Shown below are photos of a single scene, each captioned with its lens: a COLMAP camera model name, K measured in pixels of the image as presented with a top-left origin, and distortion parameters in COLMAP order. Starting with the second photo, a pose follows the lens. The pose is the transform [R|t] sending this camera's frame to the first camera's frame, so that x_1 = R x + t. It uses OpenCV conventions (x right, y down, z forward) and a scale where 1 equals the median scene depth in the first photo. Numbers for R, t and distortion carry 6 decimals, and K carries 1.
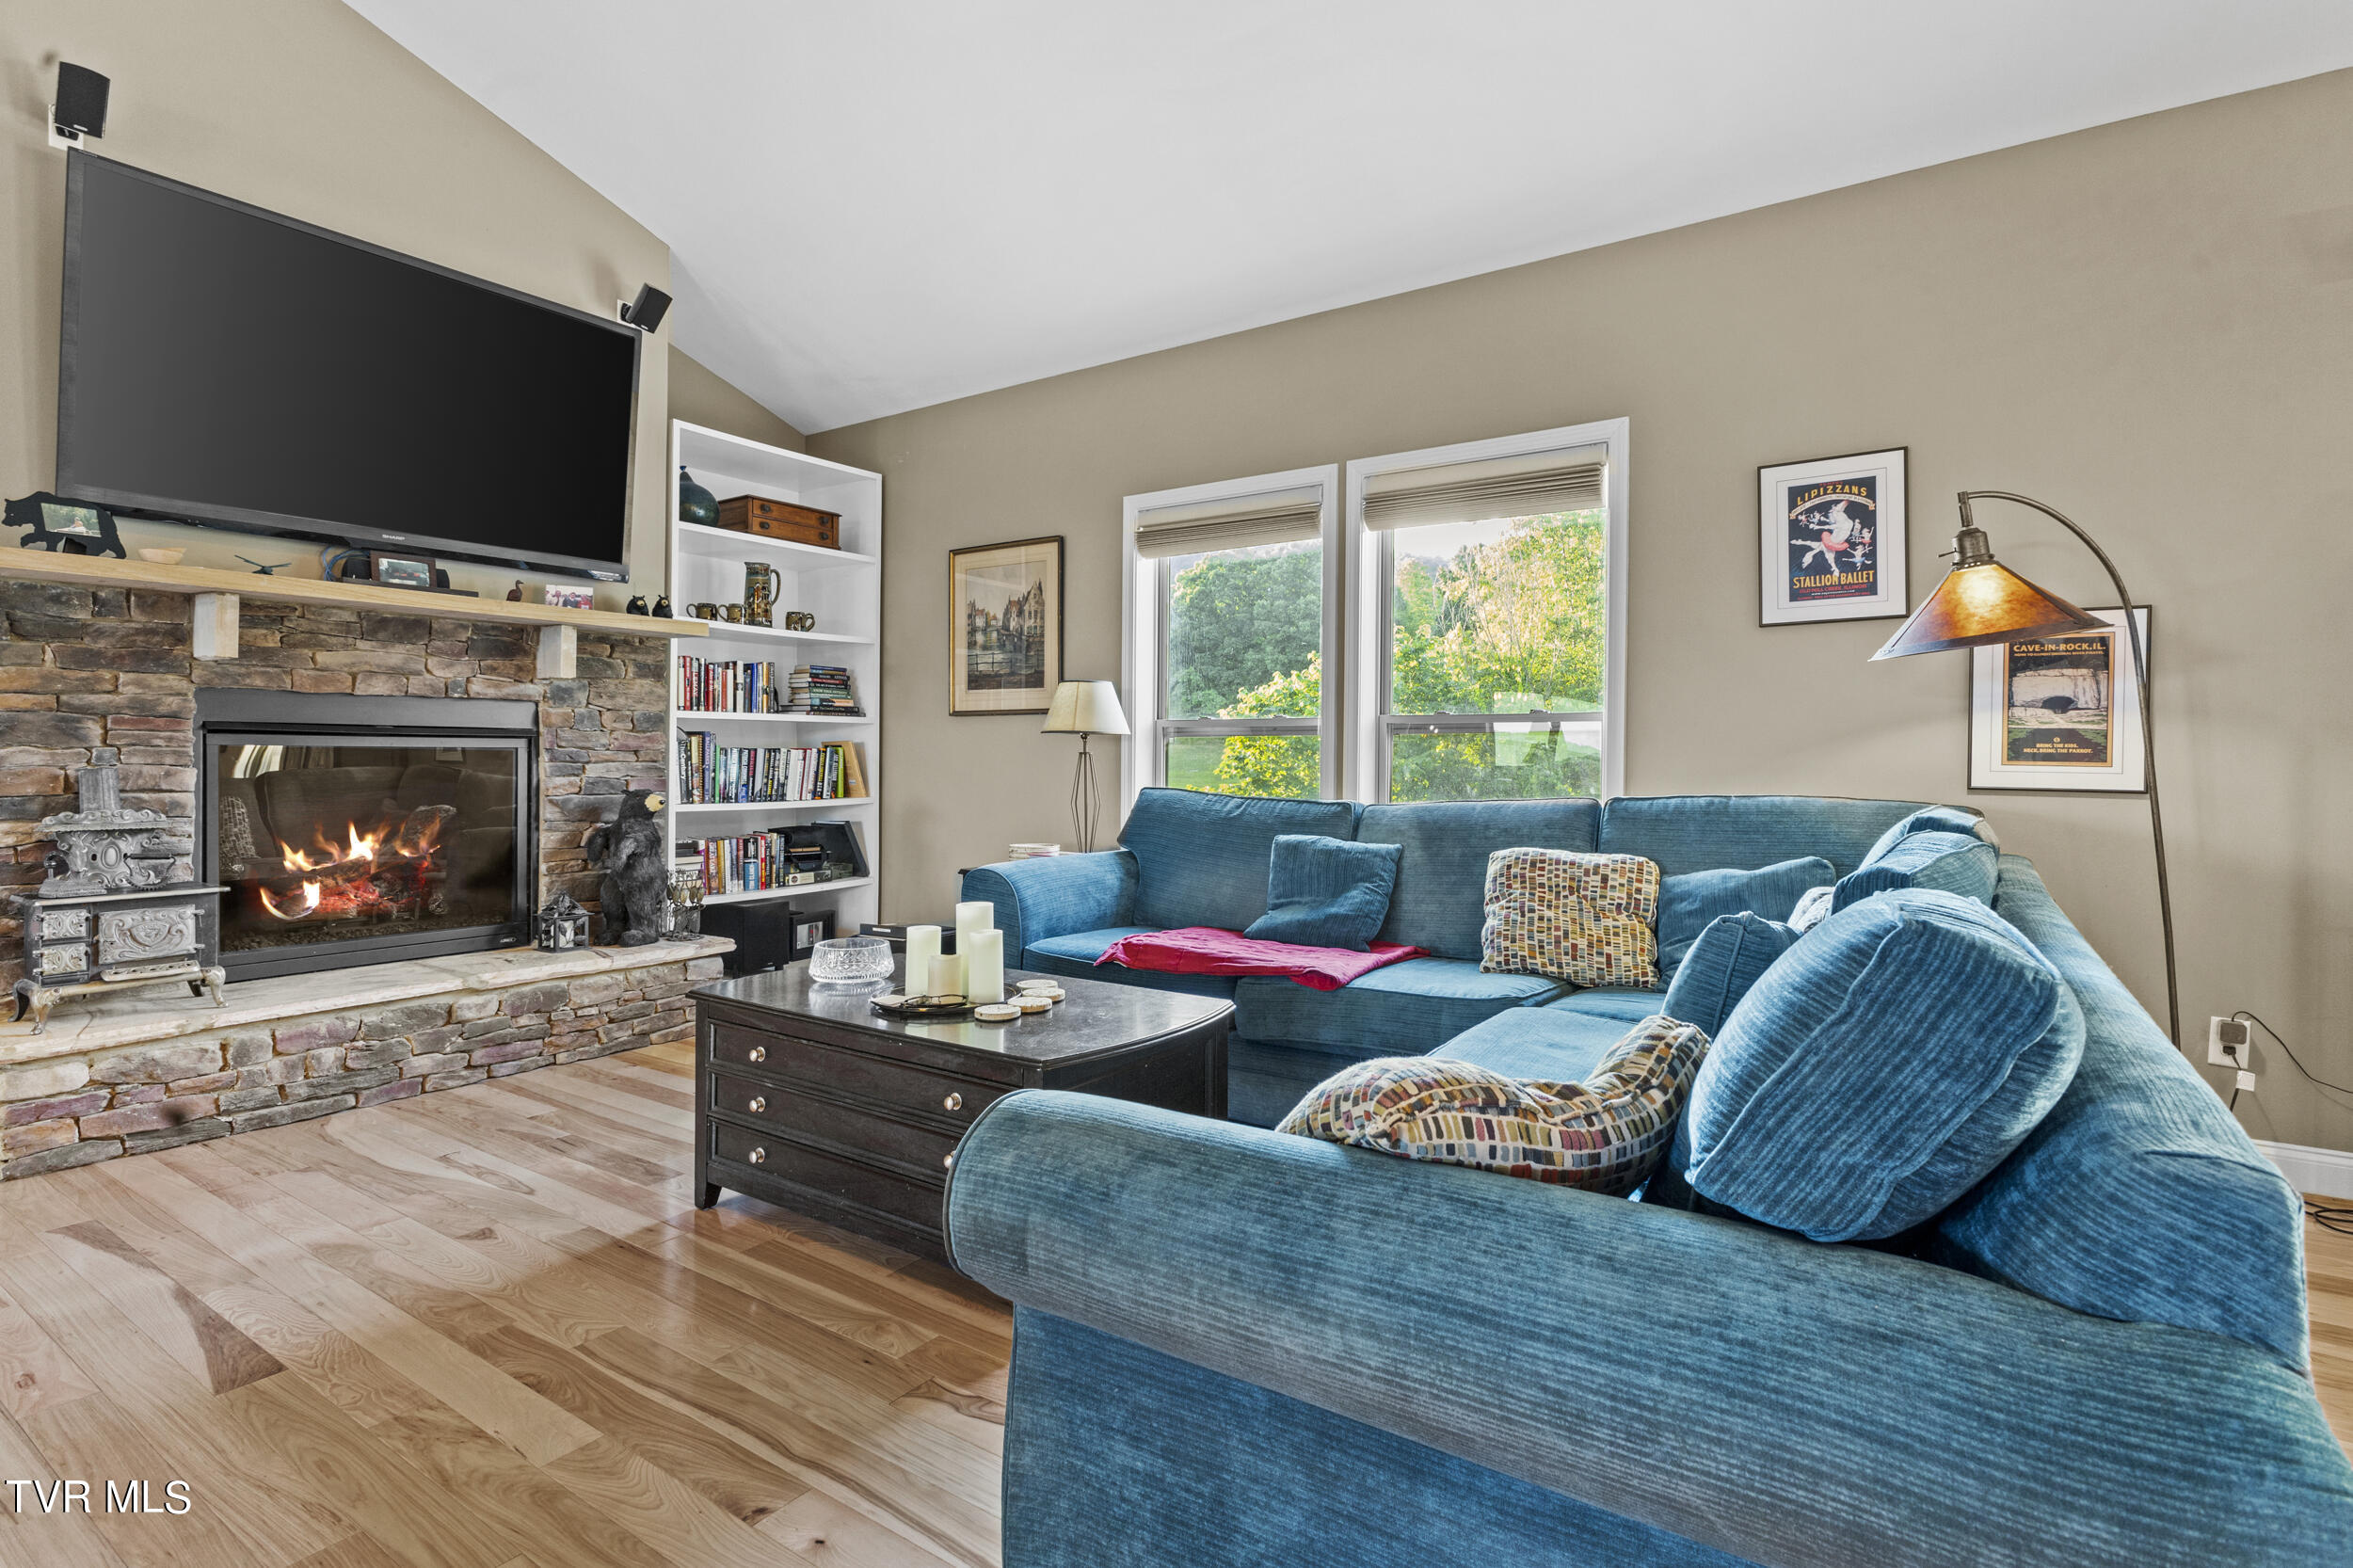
lens RADIAL K [[1128.0, 0, 1200.9], [0, 1128.0, 765.5], [0, 0, 1]] dist [0.003934, -0.006276]
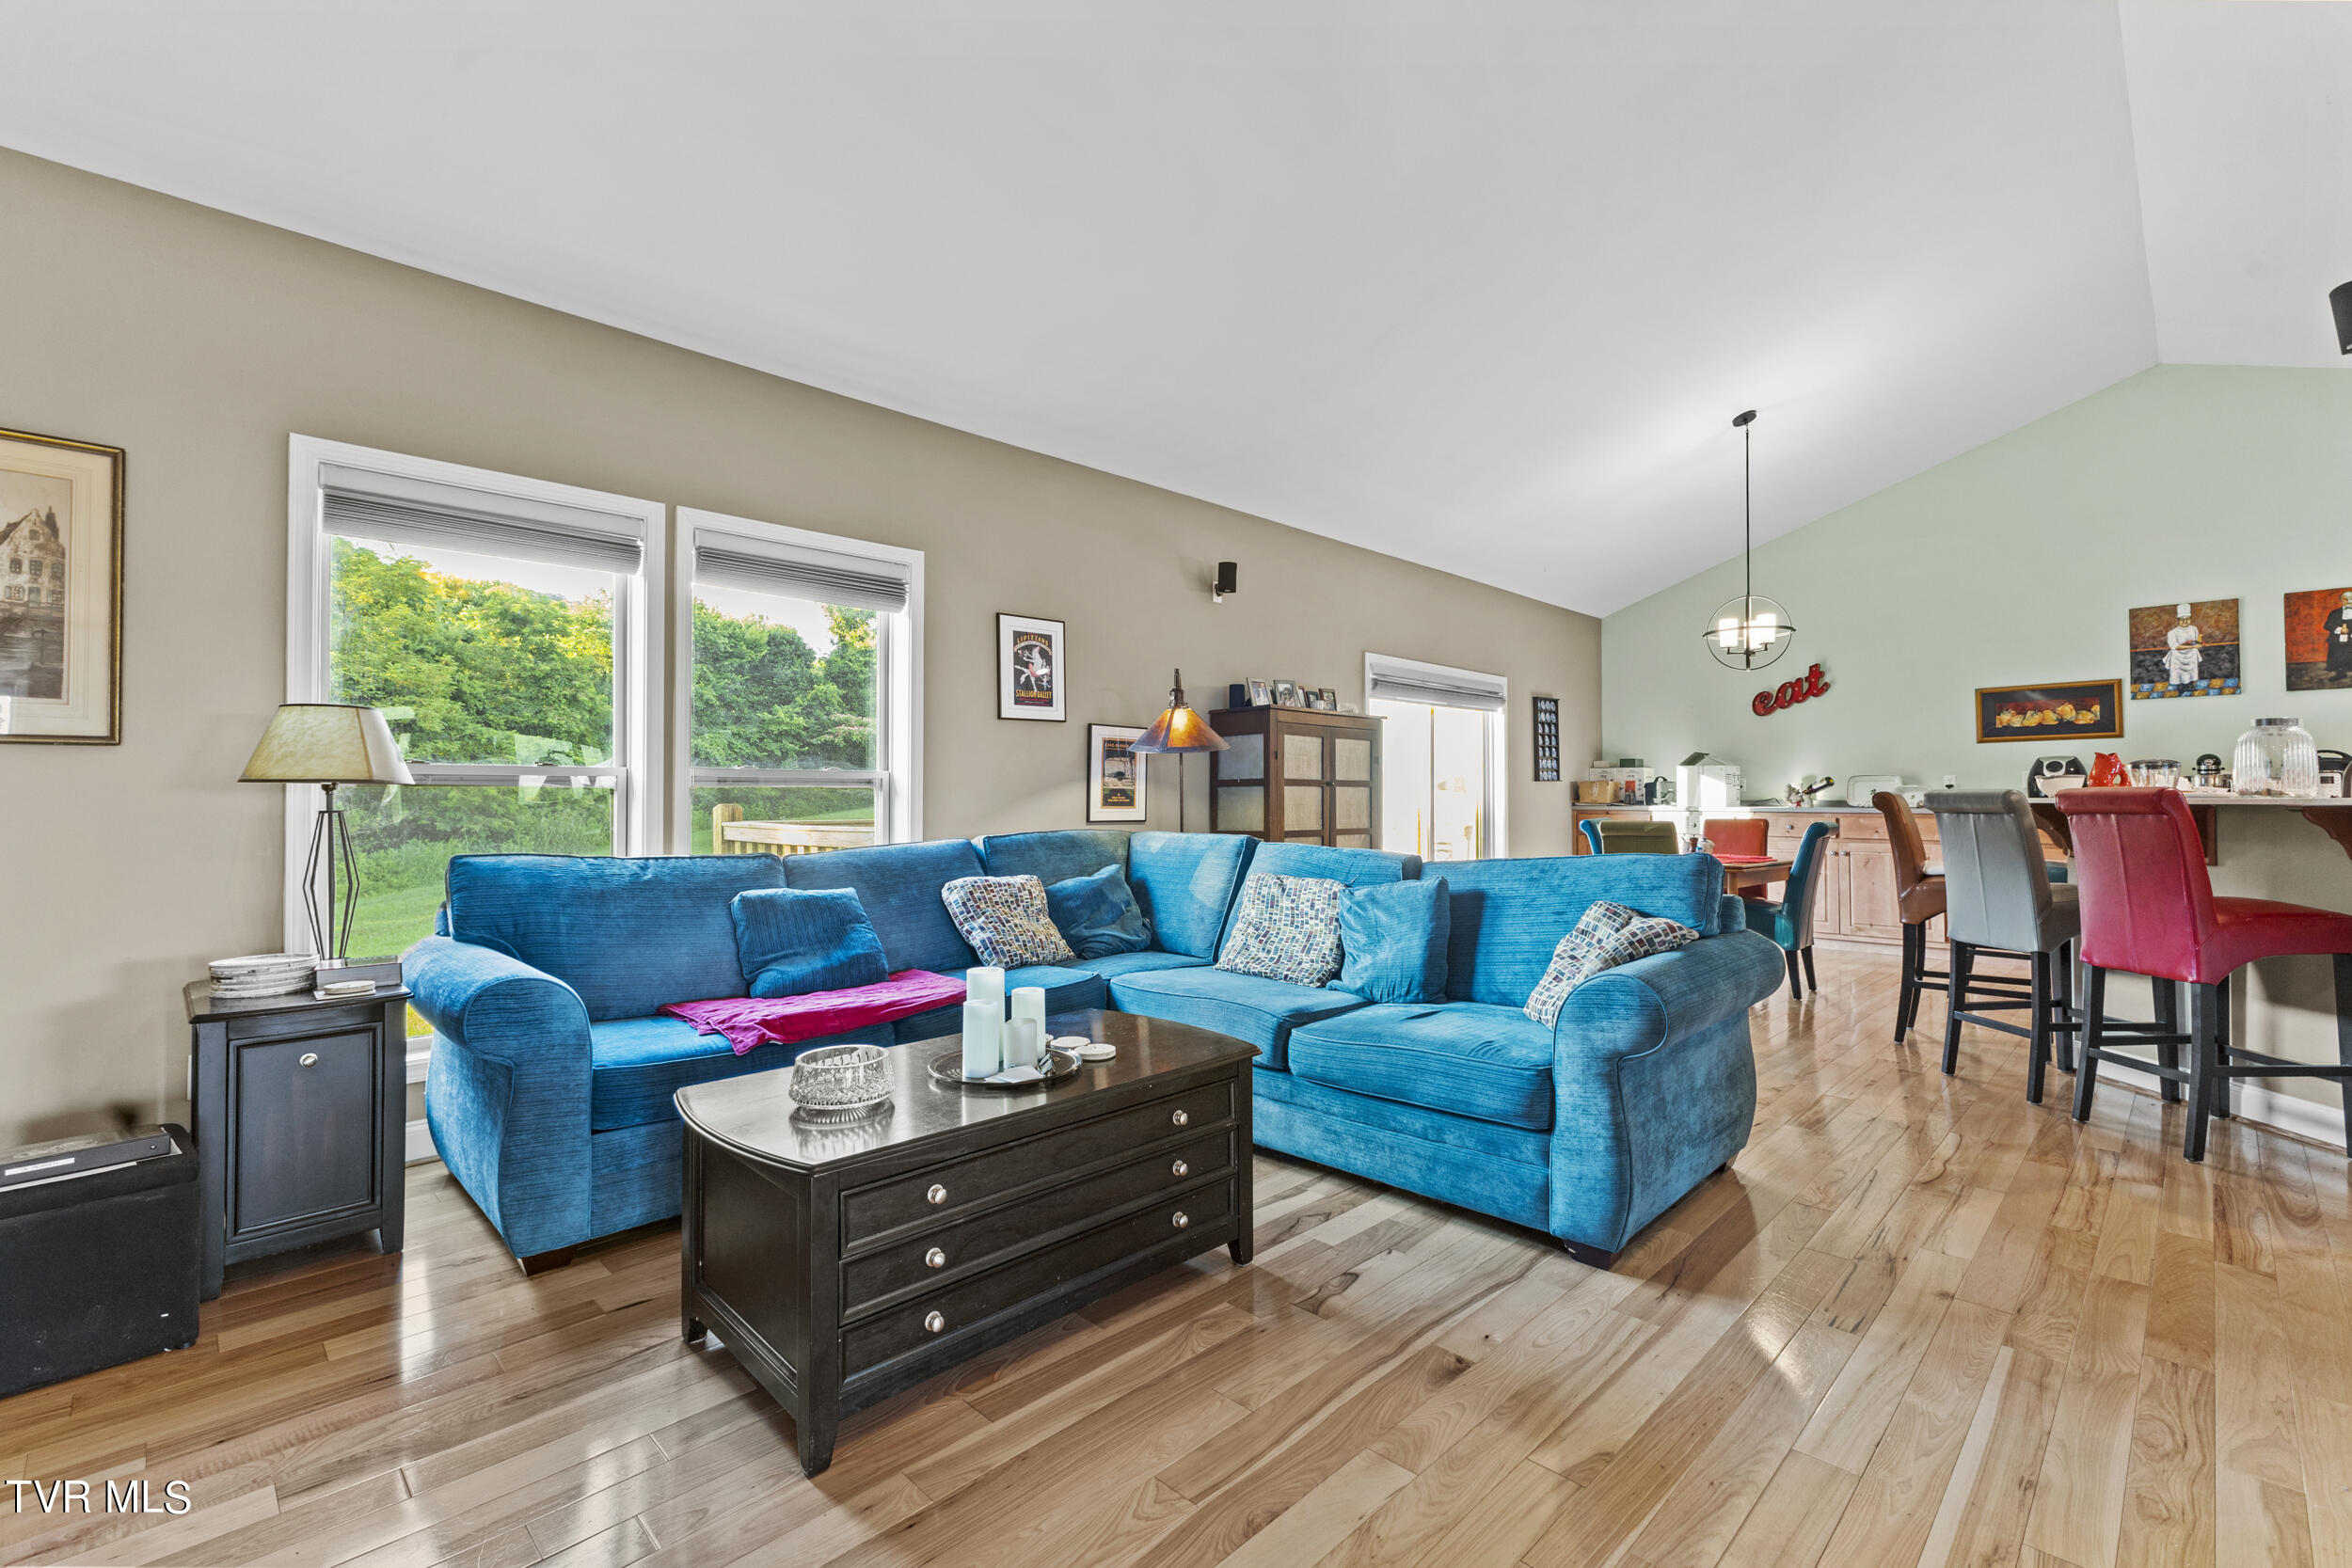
lens RADIAL K [[1025.6, 0, 1176.8], [0, 1025.6, 776.3], [0, 0, 1]] dist [0.012260, -0.002180]
pose [[0.200253, 0.014649, 0.979635, -0.756599], [0.011850, 0.999779, -0.017373, -0.019354], [-0.979673, 0.015088, 0.200035, 0.473678]]
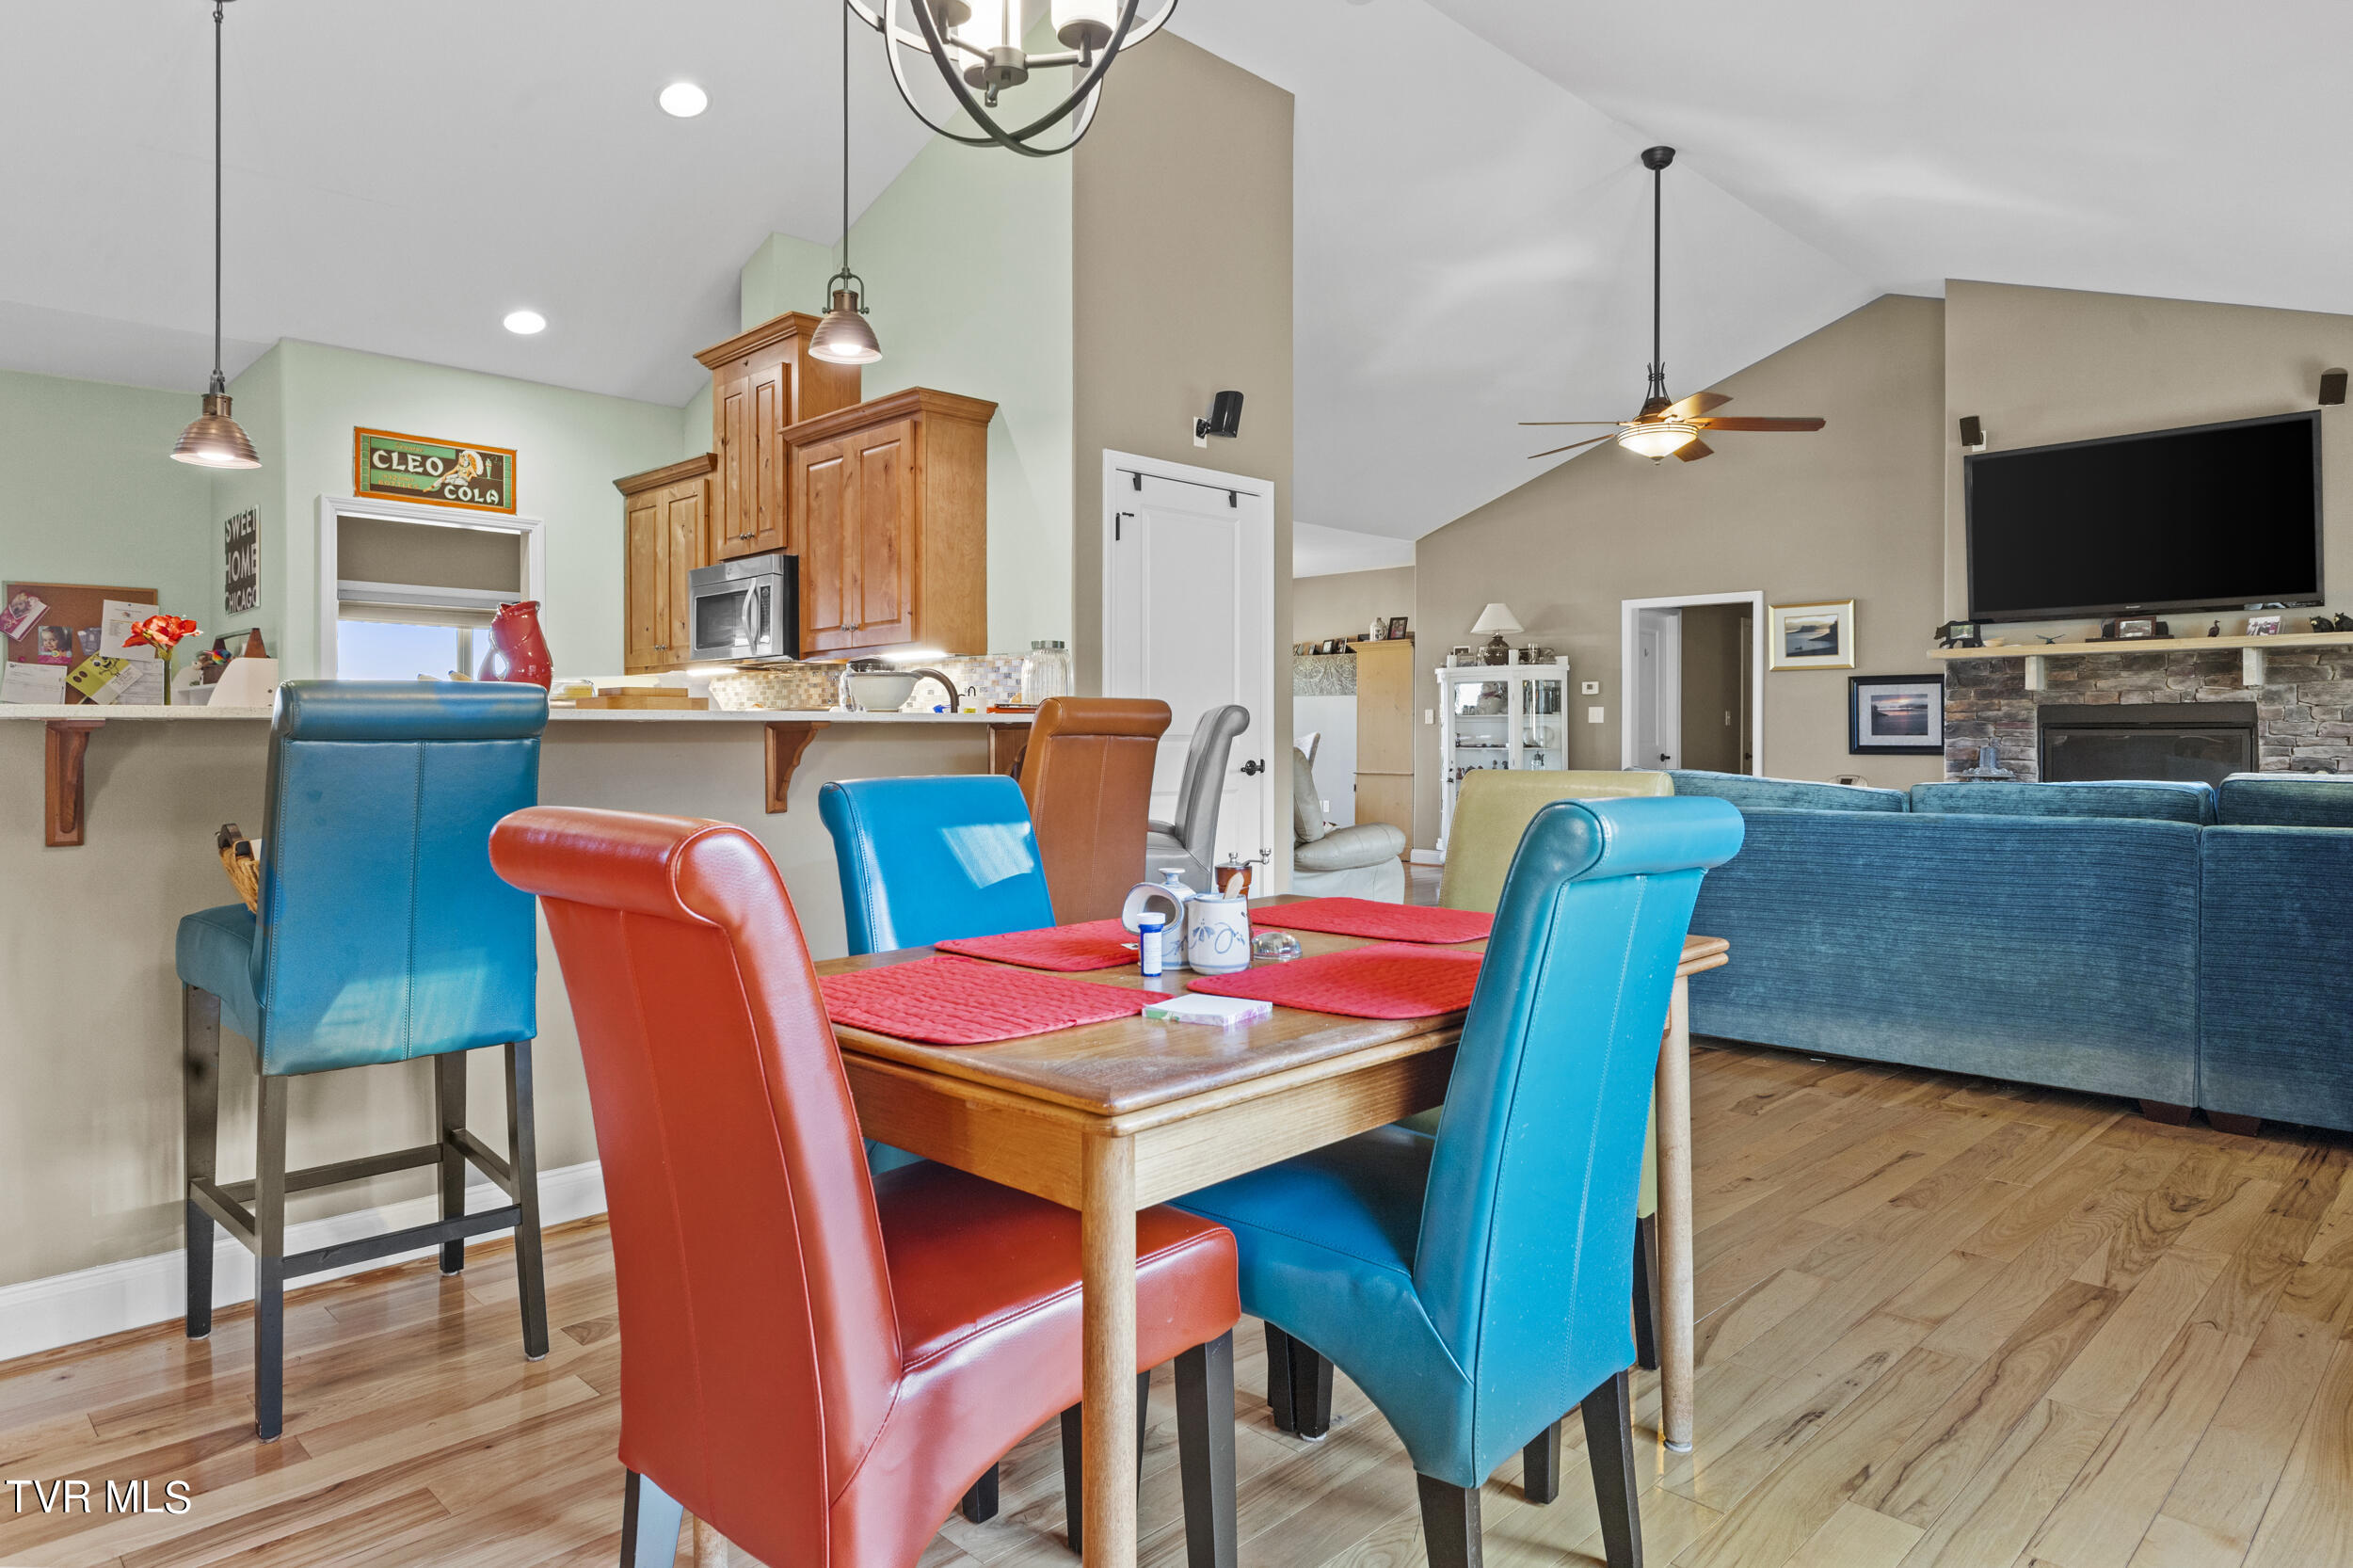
lens RADIAL K [[1386.9, 0, 1177.7], [0, 1386.9, 736.5], [0, 0, 1]] dist [0.000381, -0.004360]
pose [[-0.198410, -0.008883, -0.980079, 1.582052], [-0.011723, 0.999909, -0.006690, 0.015201], [0.980049, 0.010162, -0.198496, 0.044028]]
